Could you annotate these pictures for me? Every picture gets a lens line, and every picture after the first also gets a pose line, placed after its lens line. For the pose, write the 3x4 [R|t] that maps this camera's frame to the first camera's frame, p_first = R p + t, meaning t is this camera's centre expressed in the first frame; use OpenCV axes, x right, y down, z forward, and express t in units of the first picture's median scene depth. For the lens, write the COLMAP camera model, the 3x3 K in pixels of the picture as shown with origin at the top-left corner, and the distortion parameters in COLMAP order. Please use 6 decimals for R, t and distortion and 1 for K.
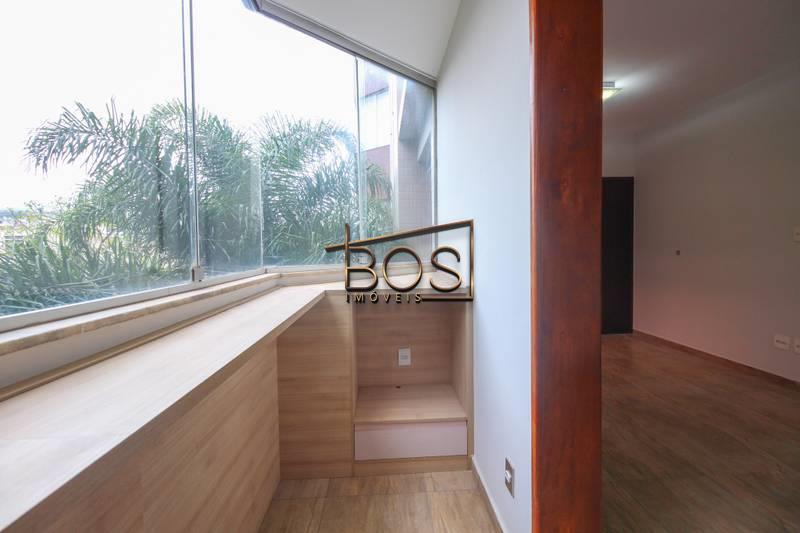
lens RADIAL K [[367.3, 0, 405.8], [0, 367.3, 261.8], [0, 0, 1]] dist [-0.000553, -0.001883]
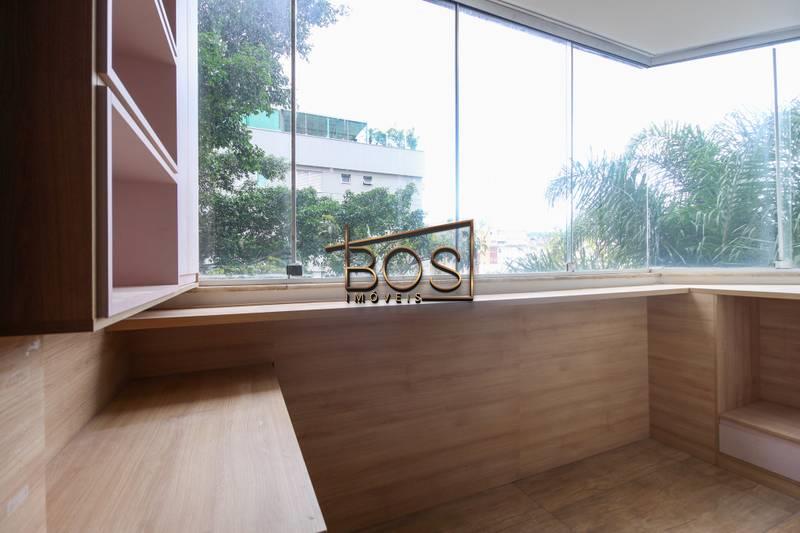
lens RADIAL K [[367.3, 0, 401.8], [0, 367.3, 265.5], [0, 0, 1]] dist [-0.000553, -0.001883]
pose [[0.334996, 0.010142, -0.942165, 0.335208], [-0.028017, 0.999607, 0.000798, 0.018955], [0.941803, 0.026129, 0.335148, -0.141578]]
